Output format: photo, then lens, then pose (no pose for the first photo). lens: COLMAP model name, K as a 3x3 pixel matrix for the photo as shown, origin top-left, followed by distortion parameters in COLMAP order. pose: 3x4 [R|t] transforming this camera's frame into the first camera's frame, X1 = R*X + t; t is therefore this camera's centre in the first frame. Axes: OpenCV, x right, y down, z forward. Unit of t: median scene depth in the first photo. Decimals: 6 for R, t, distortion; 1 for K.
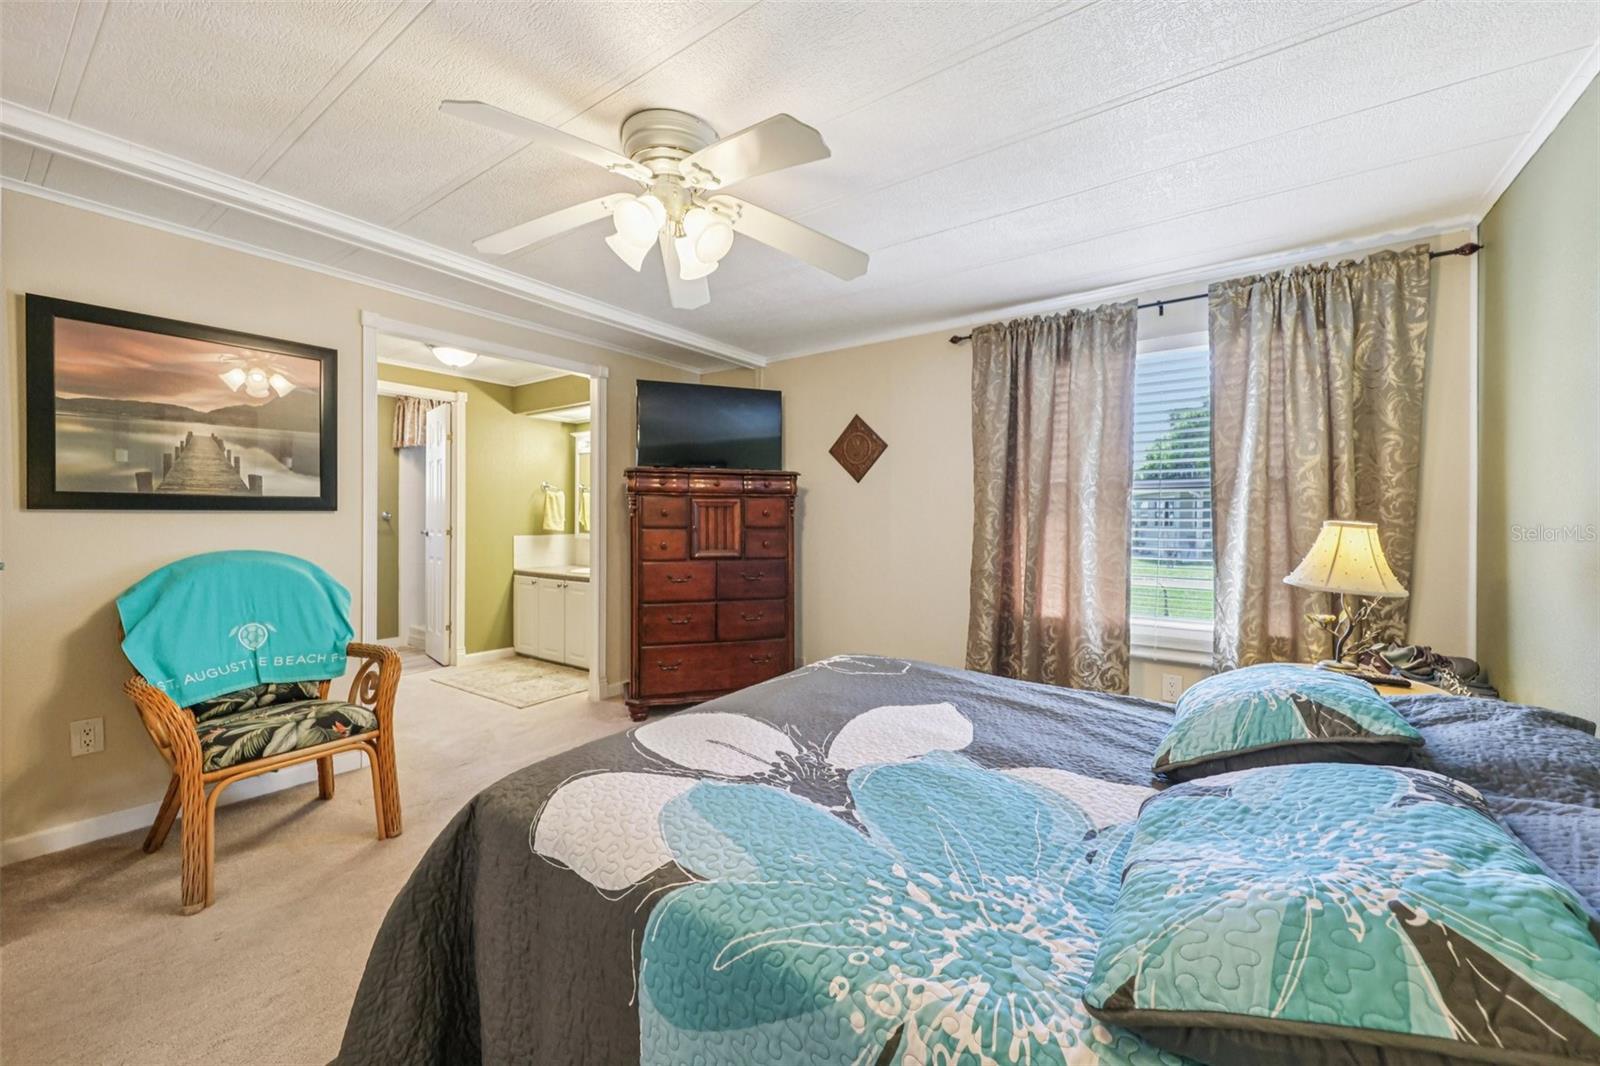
lens RADIAL K [[616.7, 0, 807.8], [0, 616.7, 518.9], [0, 0, 1]] dist [0.003658, -0.002375]
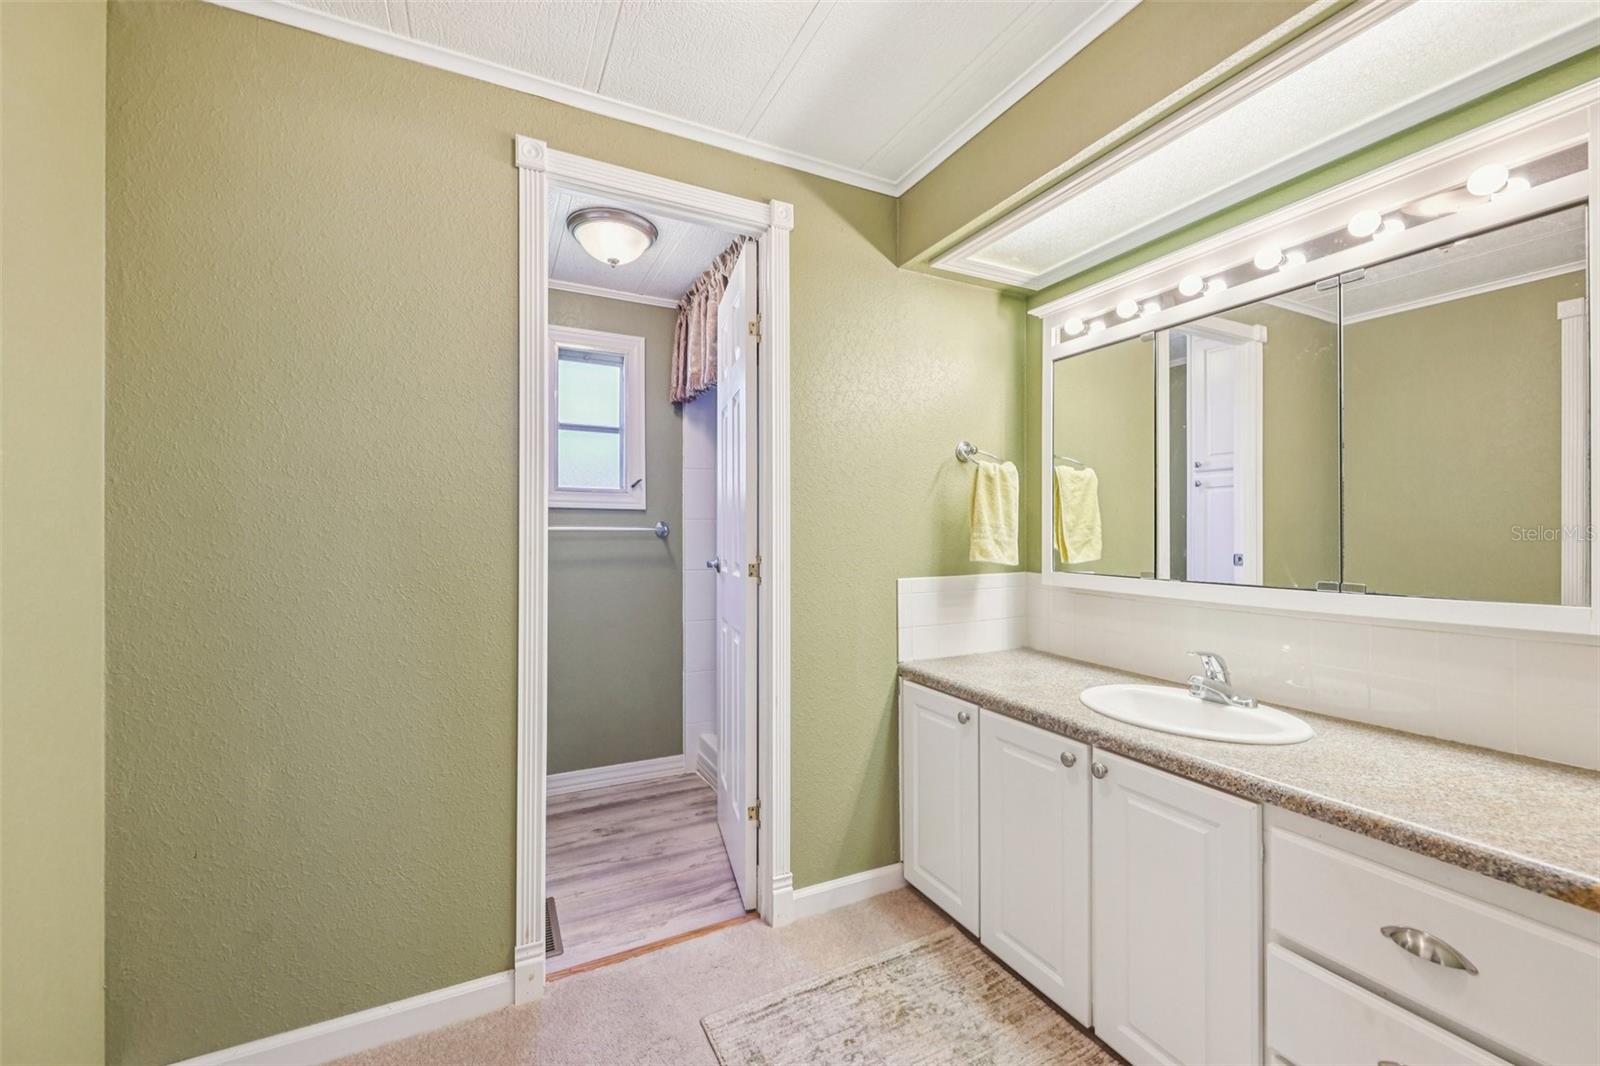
lens RADIAL K [[616.7, 0, 795.3], [0, 616.7, 532.1], [0, 0, 1]] dist [0.003658, -0.002375]
pose [[0.878972, -0.005486, -0.476842, -0.660626], [0.006243, 0.999981, 0.000003, -0.004280], [0.476833, -0.002980, 0.878989, 1.188785]]
